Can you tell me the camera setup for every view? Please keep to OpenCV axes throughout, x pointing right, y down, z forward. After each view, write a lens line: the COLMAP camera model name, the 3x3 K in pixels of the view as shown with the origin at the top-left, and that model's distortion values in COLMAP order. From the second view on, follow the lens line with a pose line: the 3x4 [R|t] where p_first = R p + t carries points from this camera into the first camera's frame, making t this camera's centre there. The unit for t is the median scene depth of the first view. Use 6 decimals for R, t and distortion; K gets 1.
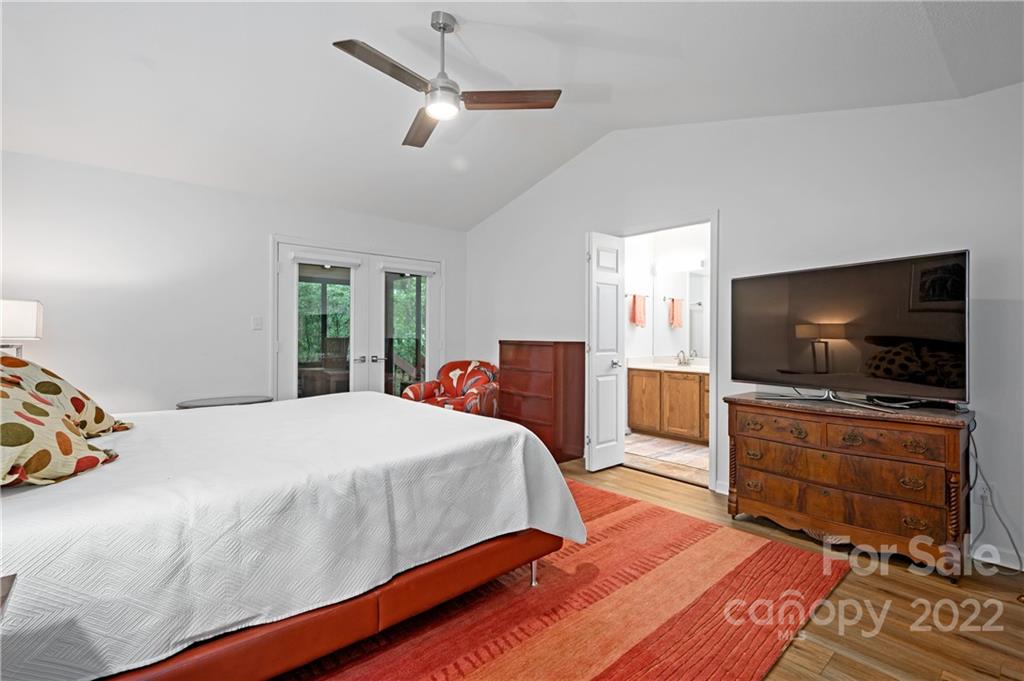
lens RADIAL K [[456.7, 0, 509.2], [0, 456.7, 335.3], [0, 0, 1]] dist [0.003353, -0.001737]
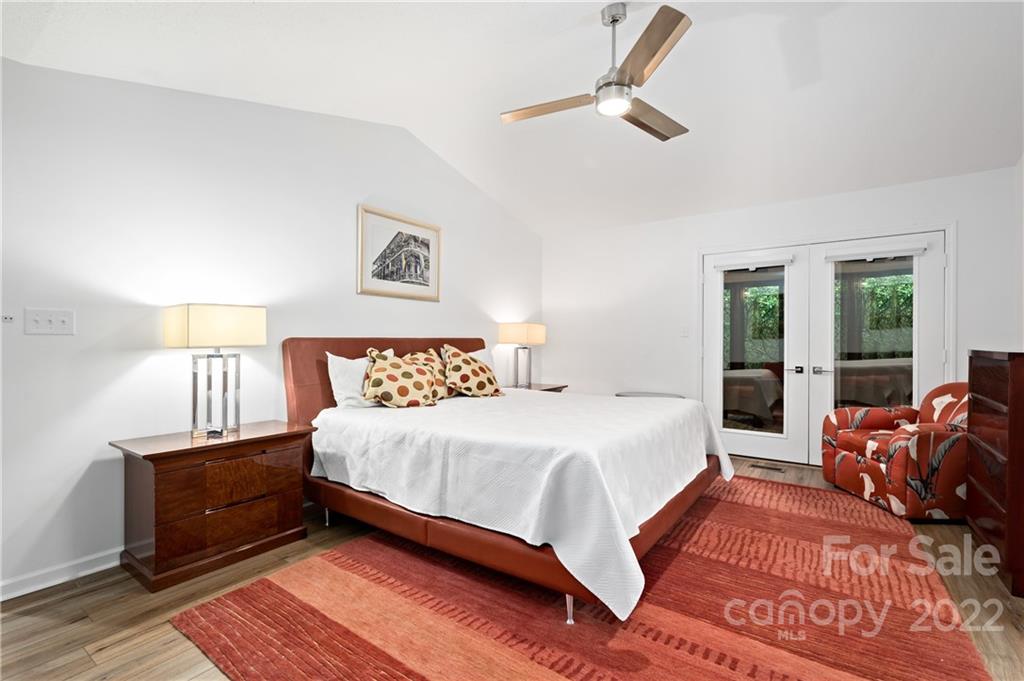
lens RADIAL K [[456.7, 0, 534.0], [0, 456.7, 343.4], [0, 0, 1]] dist [0.003353, -0.001737]
pose [[0.267894, 0.001587, -0.963447, 0.527700], [0.000605, 0.999998, 0.001815, 0.001752], [0.963448, -0.001069, 0.267893, 0.413777]]
